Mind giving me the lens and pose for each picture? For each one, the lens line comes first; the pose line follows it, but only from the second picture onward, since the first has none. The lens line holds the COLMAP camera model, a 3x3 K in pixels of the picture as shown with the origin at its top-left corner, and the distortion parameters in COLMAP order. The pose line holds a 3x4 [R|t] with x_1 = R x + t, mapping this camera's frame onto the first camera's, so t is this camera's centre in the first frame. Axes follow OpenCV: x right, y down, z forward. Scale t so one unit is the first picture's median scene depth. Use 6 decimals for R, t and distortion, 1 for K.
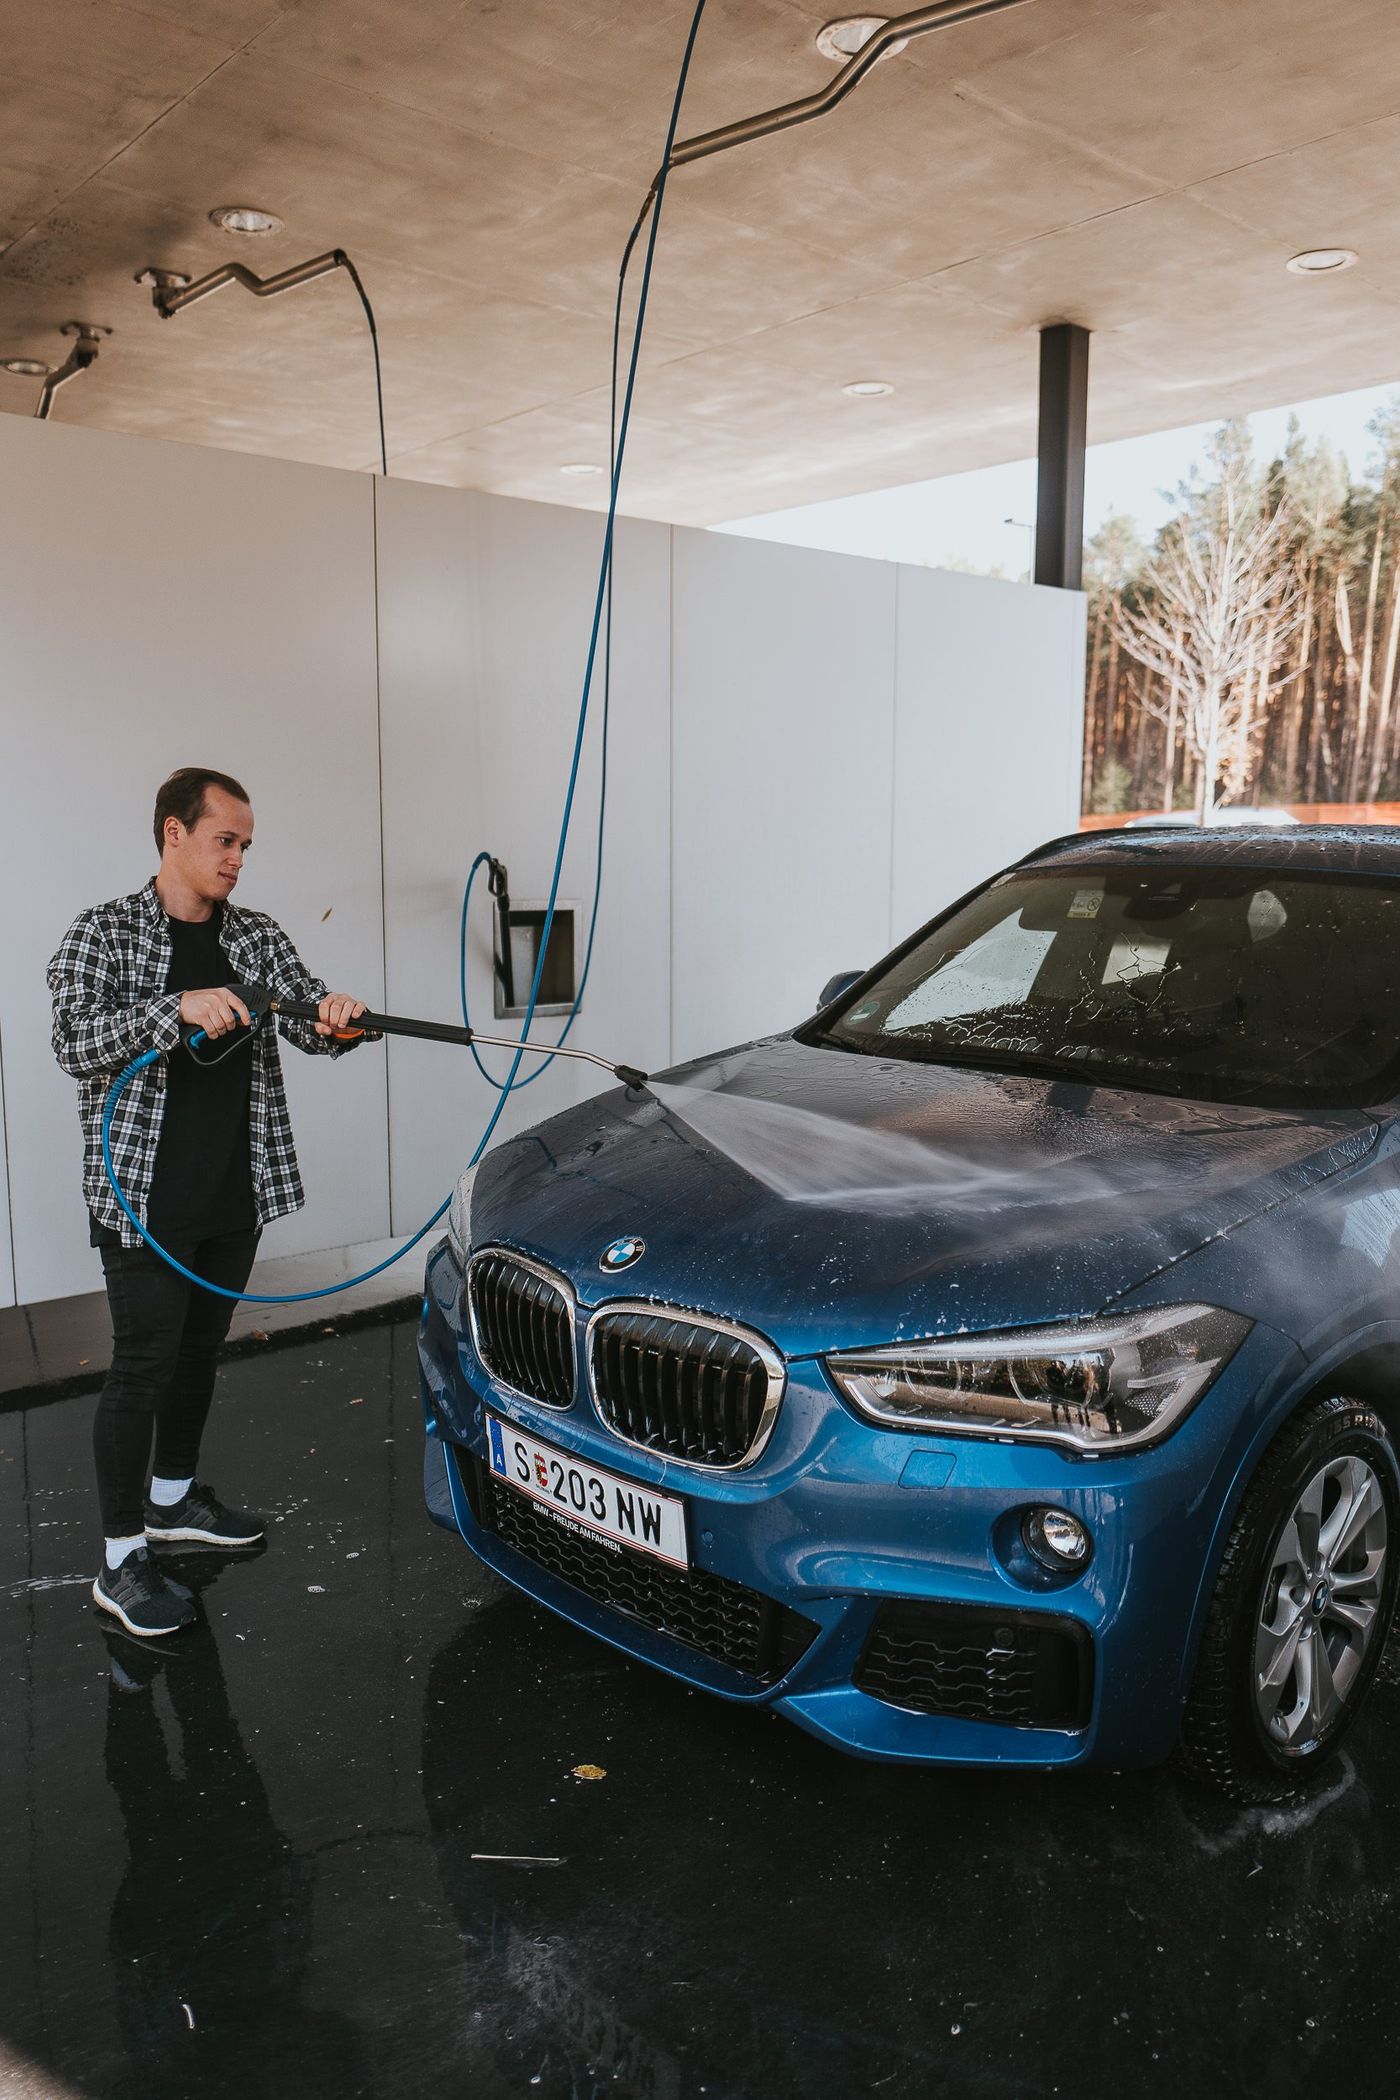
lens RADIAL K [[1607.0, 0, 690.6], [0, 1607.0, 1076.7], [0, 0, 1]] dist [-0.049485, 0.062319]
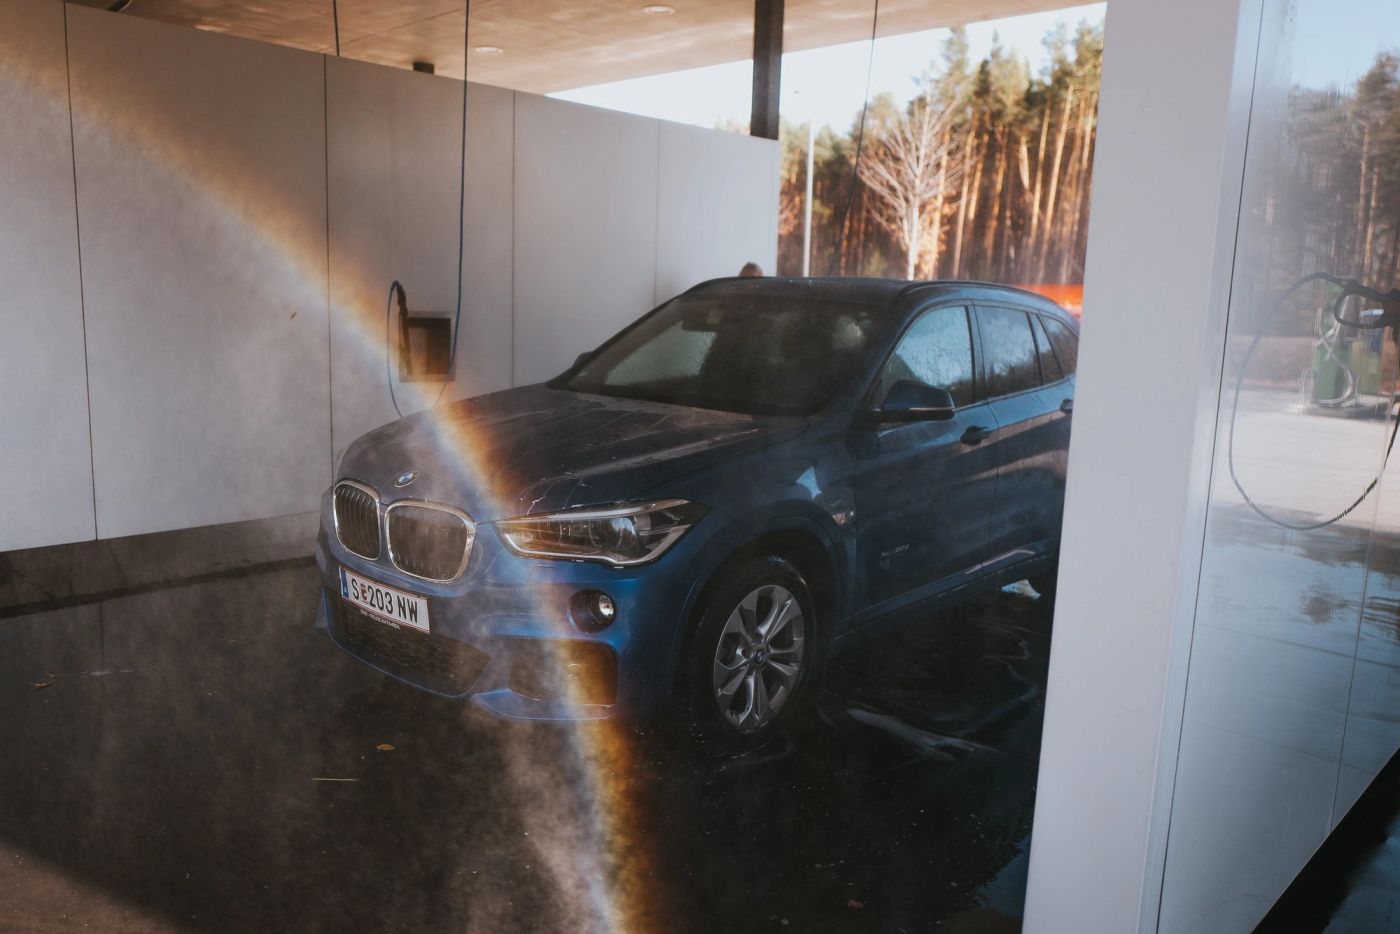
lens RADIAL K [[1070.8, 0, 700.6], [0, 1070.8, 478.1], [0, 0, 1]] dist [0.005614, -0.035655]
pose [[0.996054, 0.017122, 0.087083, 0.174583], [-0.018748, 0.999664, 0.017886, 0.072074], [-0.086747, -0.019448, 0.996040, -0.274751]]
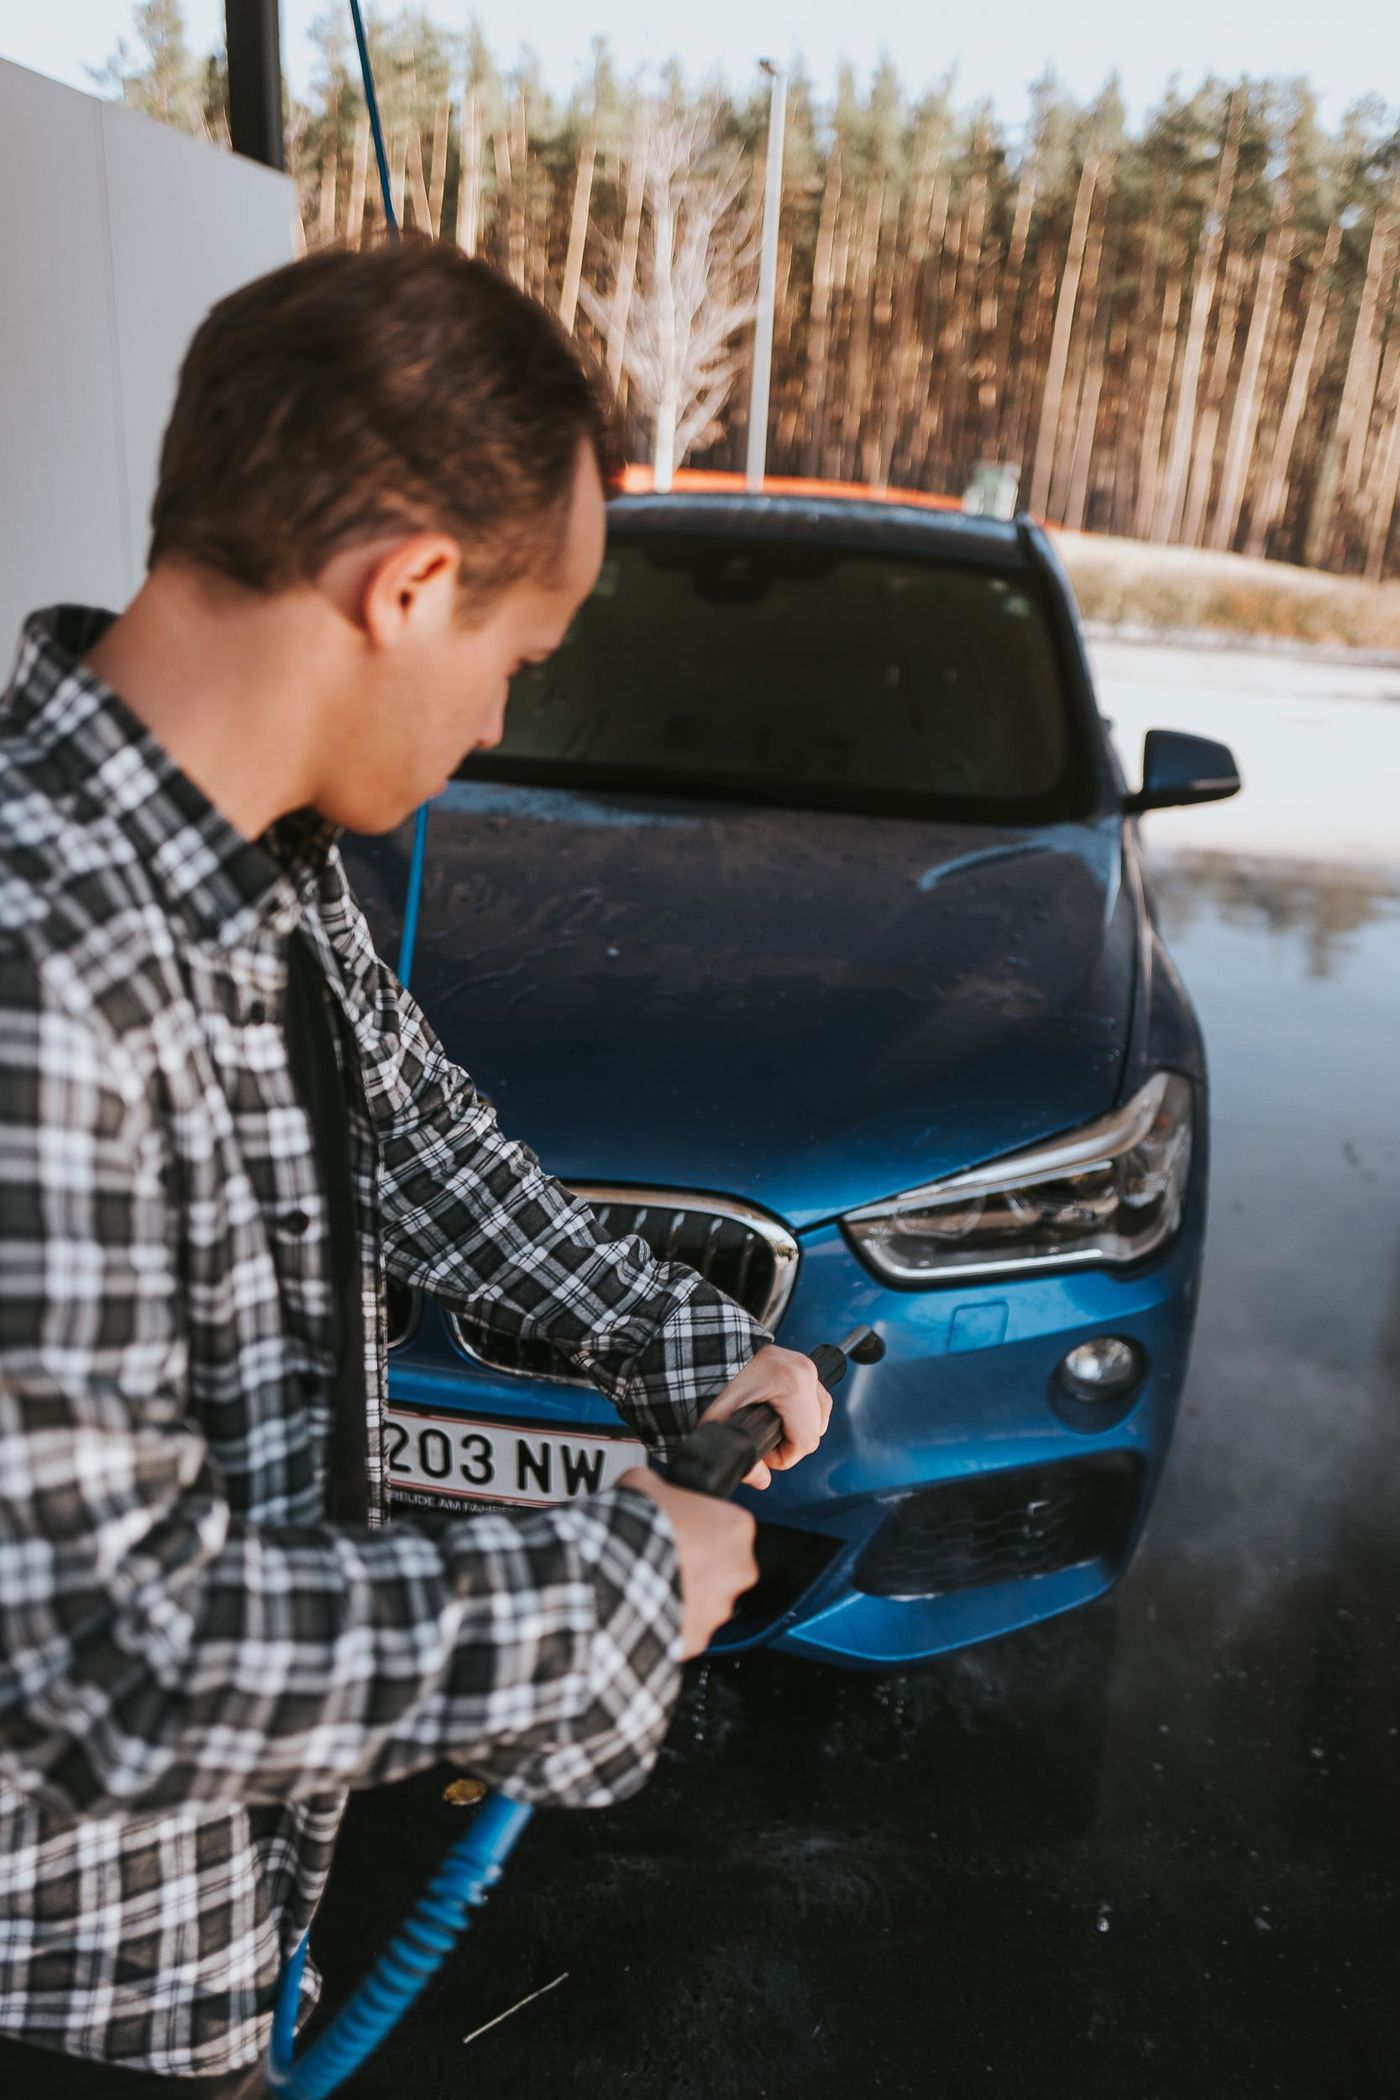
lens RADIAL K [[1605.3, 0, 704.1], [0, 1605.3, 1050.3], [0, 0, 1]] dist [-0.075223, 0.077339]
pose [[0.801131, -0.153936, 0.578353, -0.312081], [0.036526, 0.977130, 0.209480, -0.051107], [-0.597373, -0.146696, 0.788432, 0.353338]]
